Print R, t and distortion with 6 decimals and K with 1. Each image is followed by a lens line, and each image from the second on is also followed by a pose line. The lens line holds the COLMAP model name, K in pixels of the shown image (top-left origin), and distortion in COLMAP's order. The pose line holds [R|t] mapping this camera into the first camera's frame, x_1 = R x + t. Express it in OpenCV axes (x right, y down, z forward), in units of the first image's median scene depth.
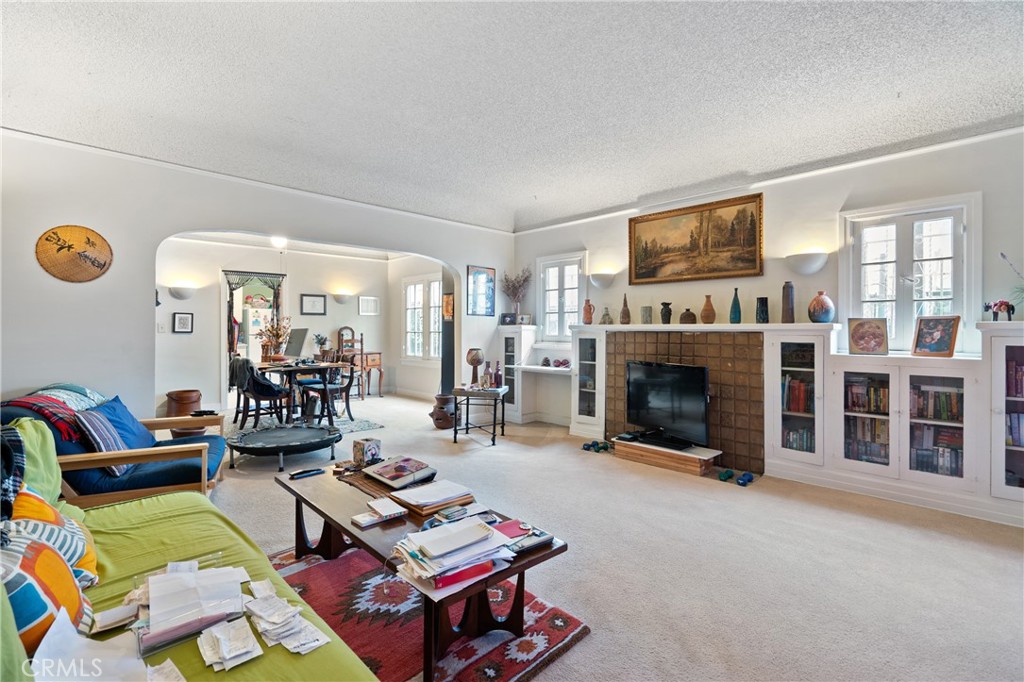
lens RADIAL K [[471.7, 0, 511.0], [0, 471.7, 335.4], [0, 0, 1]] dist [-0.001996, -0.000101]
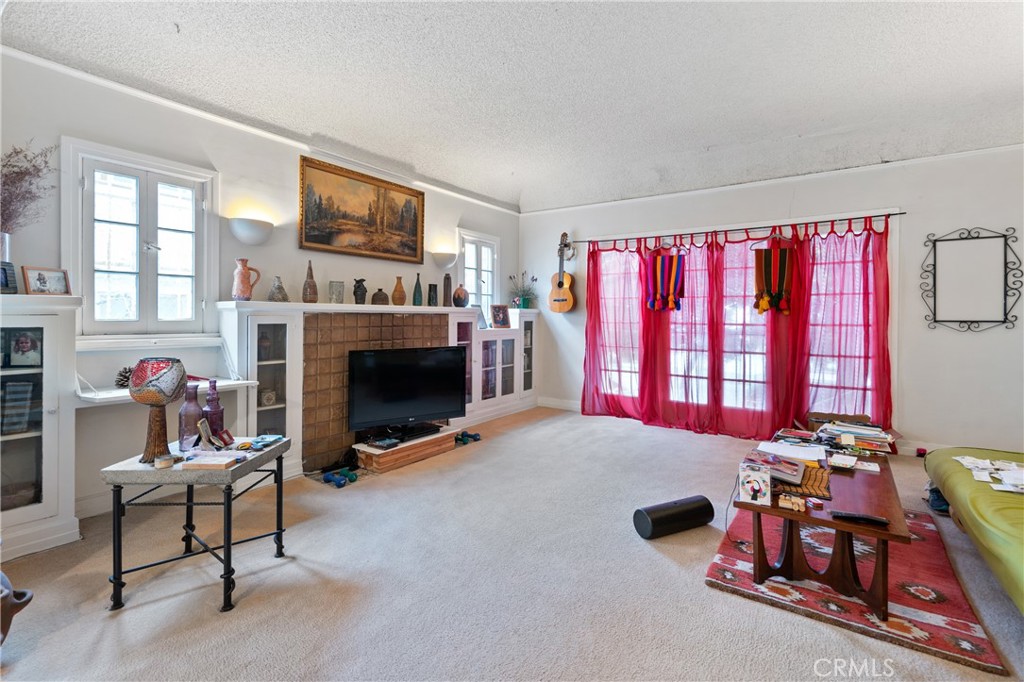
lens RADIAL K [[471.7, 0, 505.0], [0, 471.7, 315.9], [0, 0, 1]] dist [-0.001996, -0.000101]
pose [[-0.181945, -0.005549, 0.983293, -0.564454], [0.003588, 0.999974, 0.006307, -0.007698], [-0.983302, 0.004675, -0.181920, 0.907033]]
